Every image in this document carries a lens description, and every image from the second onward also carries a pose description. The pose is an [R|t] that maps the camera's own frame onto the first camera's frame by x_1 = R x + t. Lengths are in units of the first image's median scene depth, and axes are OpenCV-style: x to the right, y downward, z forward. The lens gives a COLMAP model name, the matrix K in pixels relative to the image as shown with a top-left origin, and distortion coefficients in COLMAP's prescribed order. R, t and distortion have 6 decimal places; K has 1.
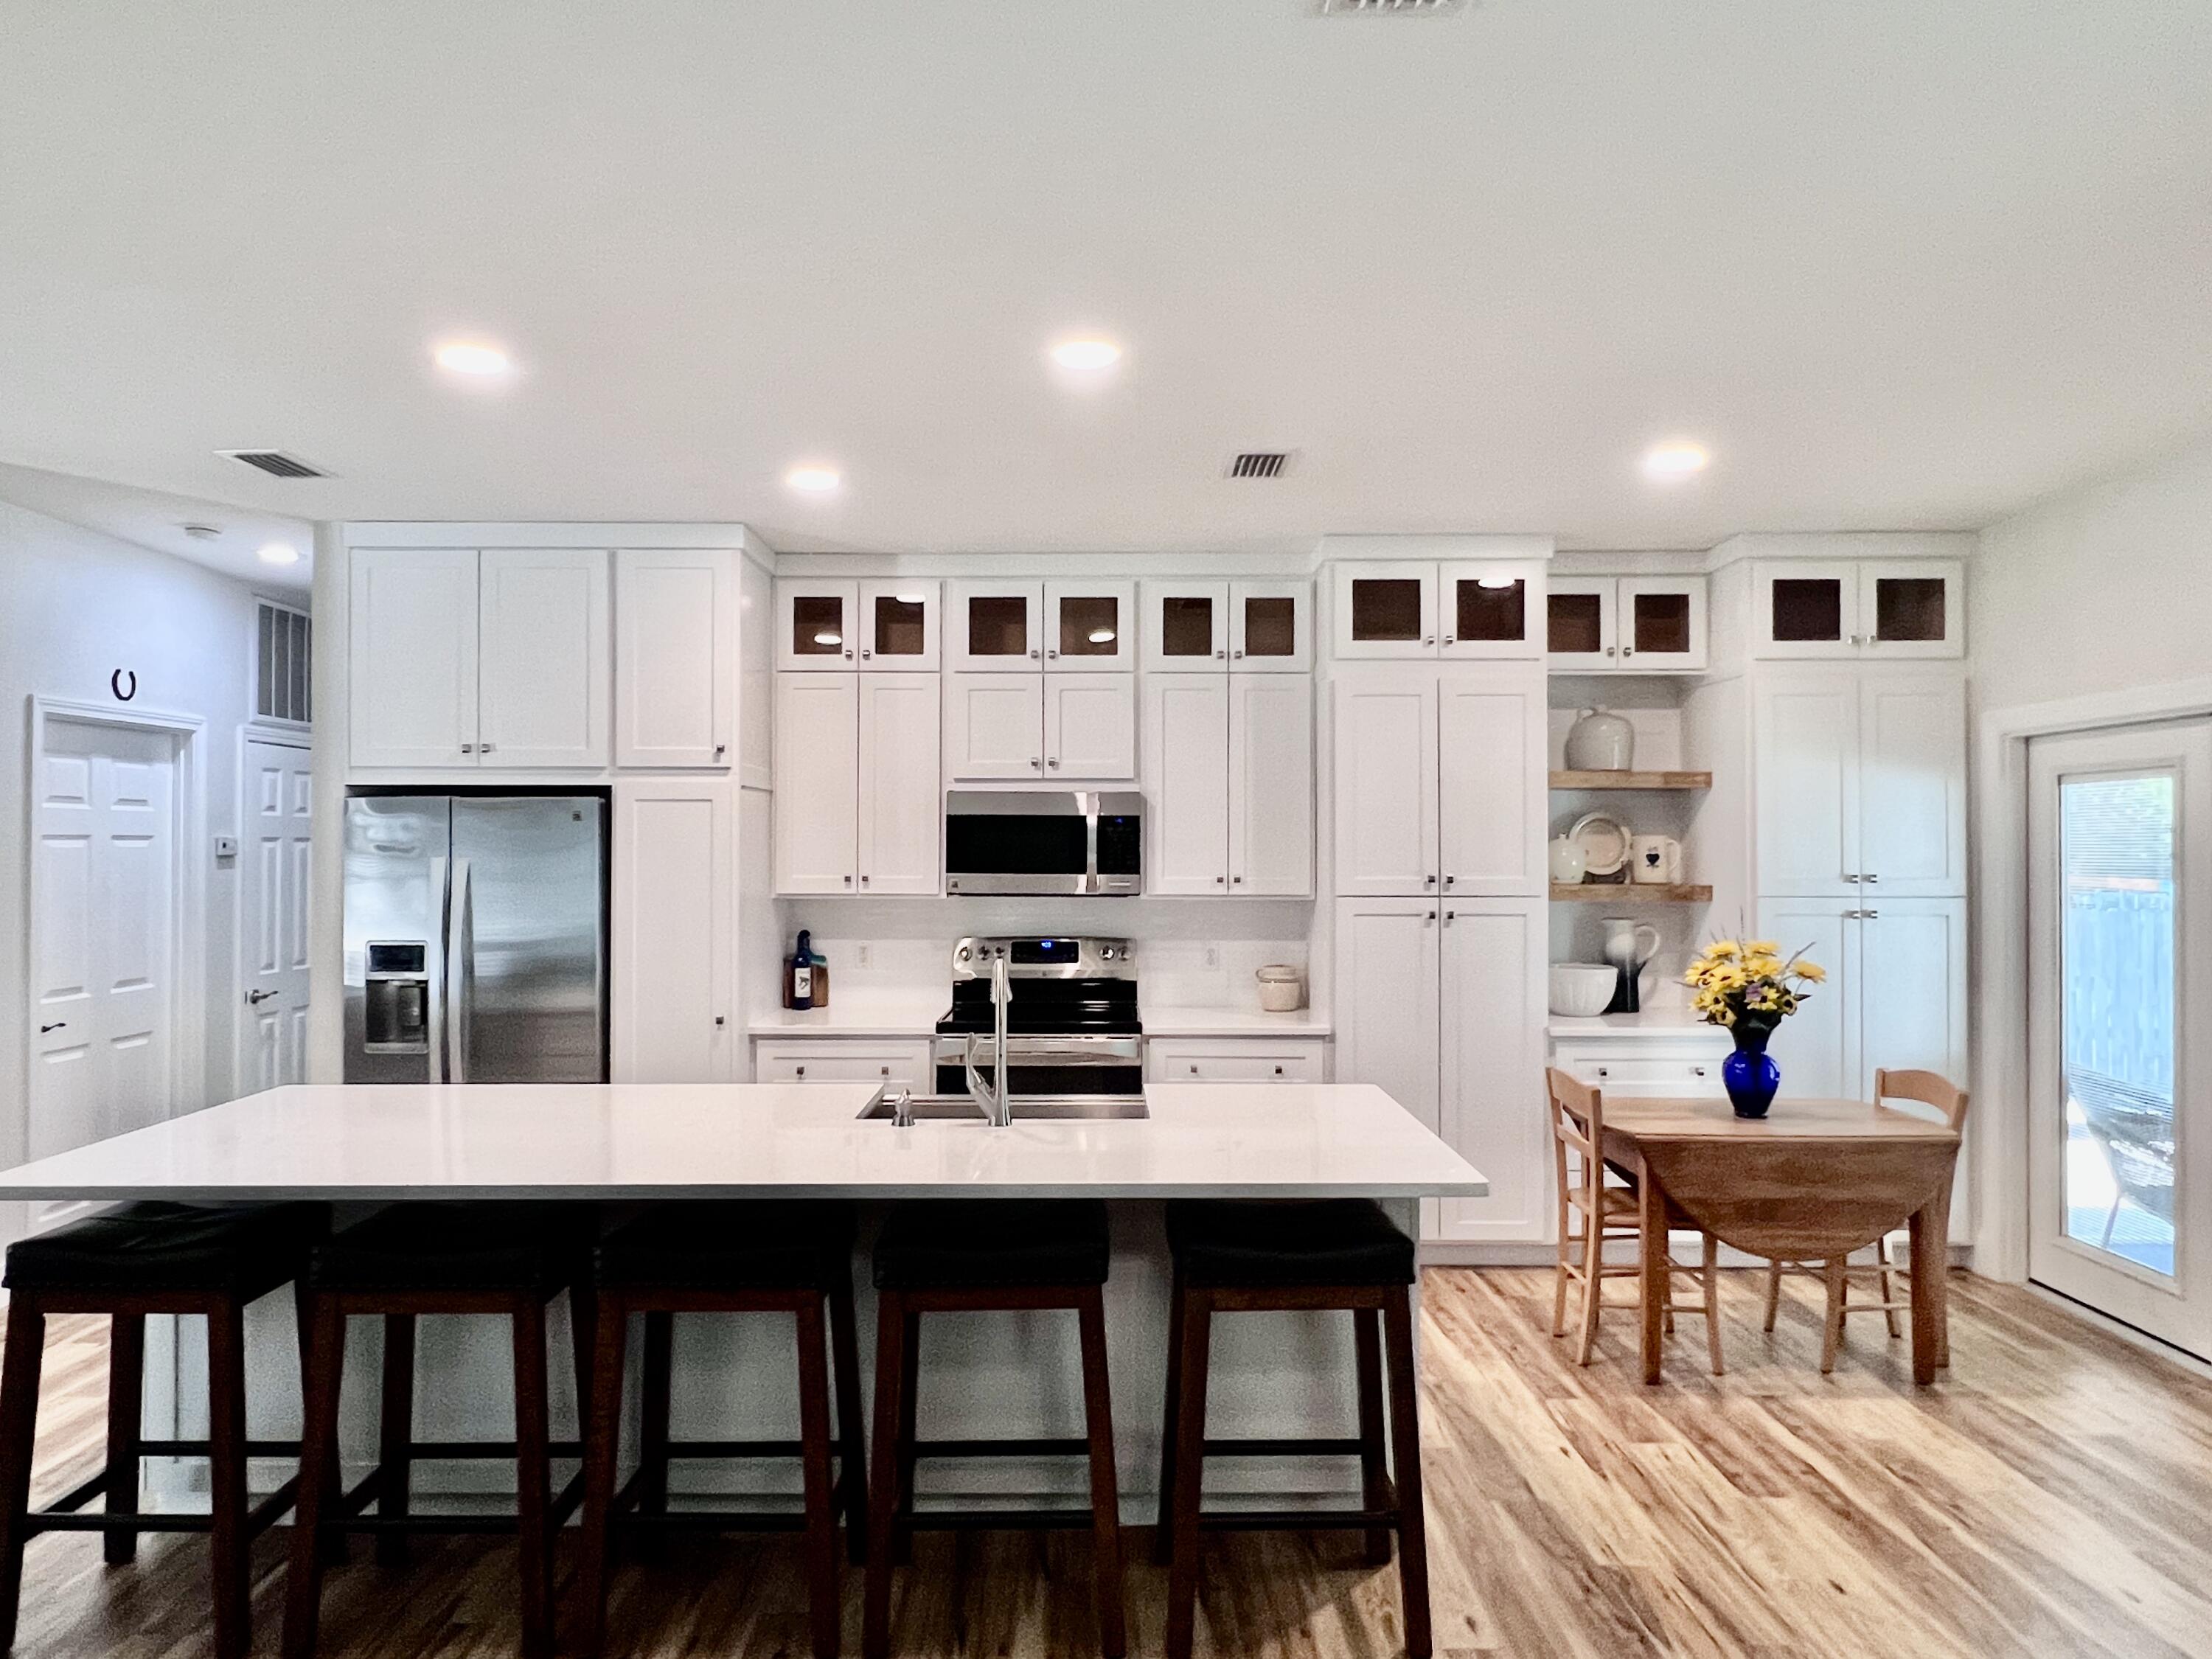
lens RADIAL K [[1392.0, 0, 1089.2], [0, 1392.0, 838.3], [0, 0, 1]] dist [0.002703, -0.002236]
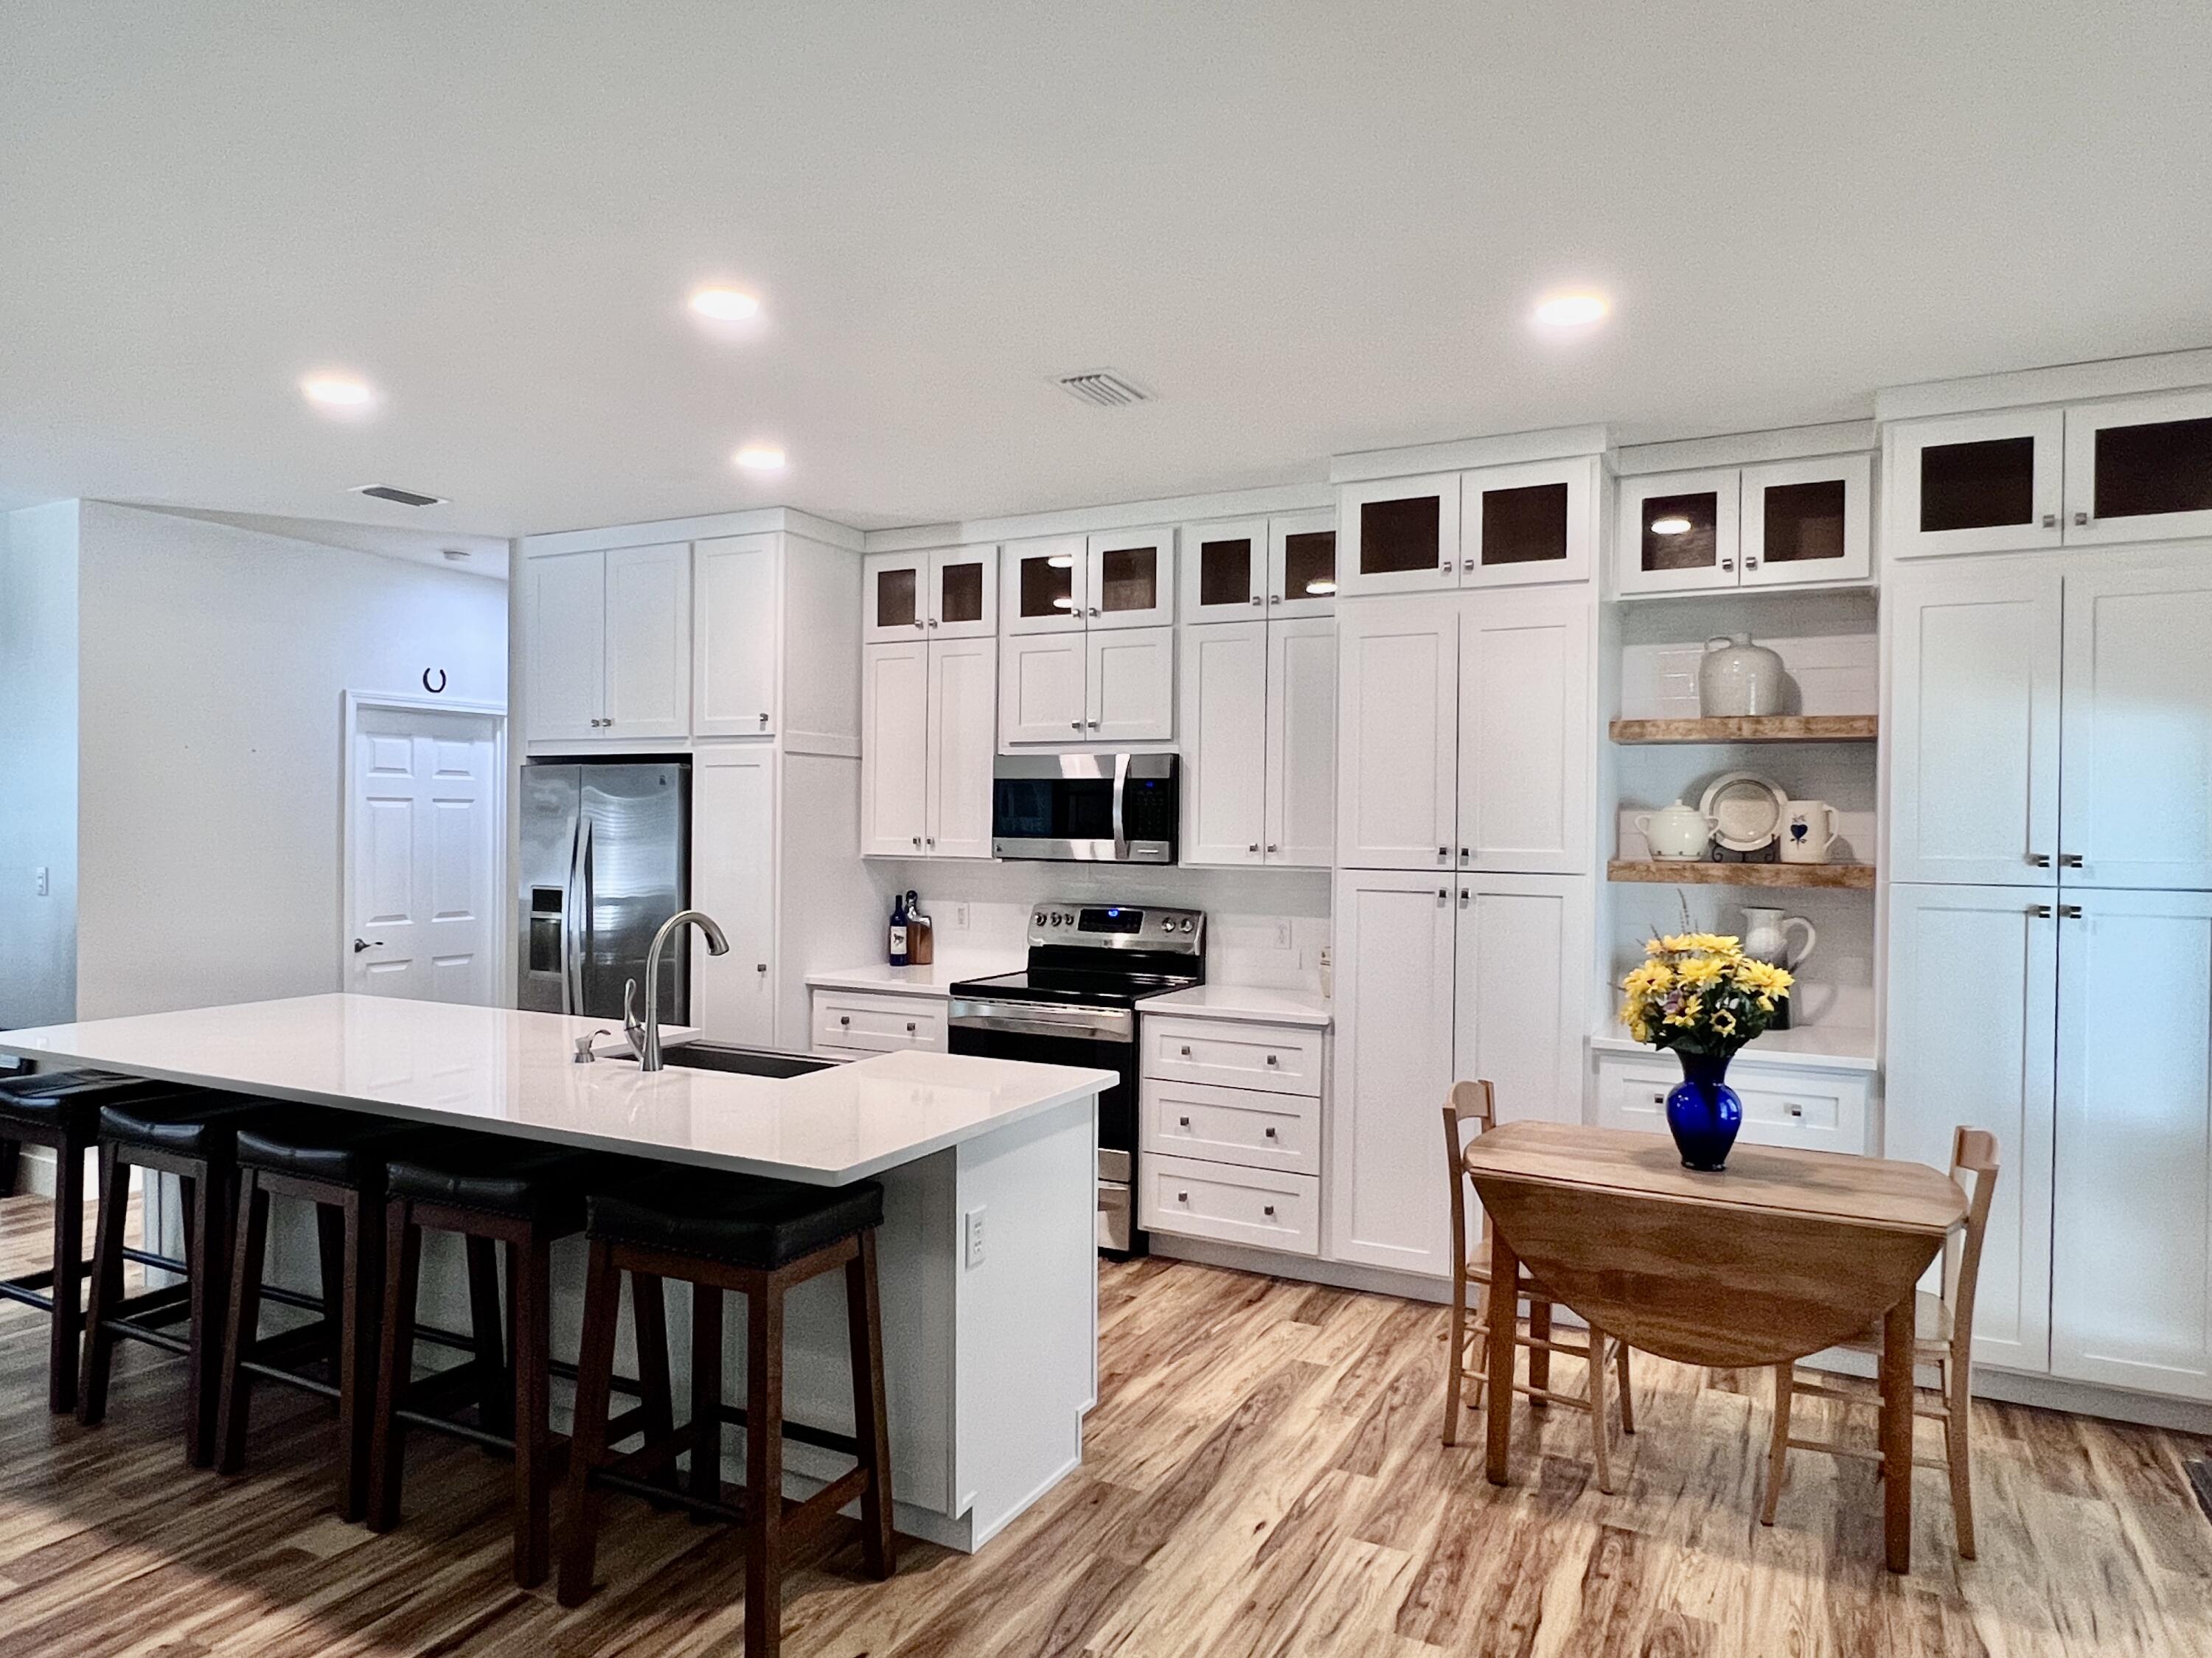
lens RADIAL K [[1391.9, 0, 1089.2], [0, 1391.9, 837.8], [0, 0, 1]] dist [0.002703, -0.002236]
pose [[0.886980, 0.013736, -0.461603, 0.442059], [-0.006474, 0.999829, 0.017313, 0.008189], [0.461762, -0.012368, 0.886917, 0.150073]]
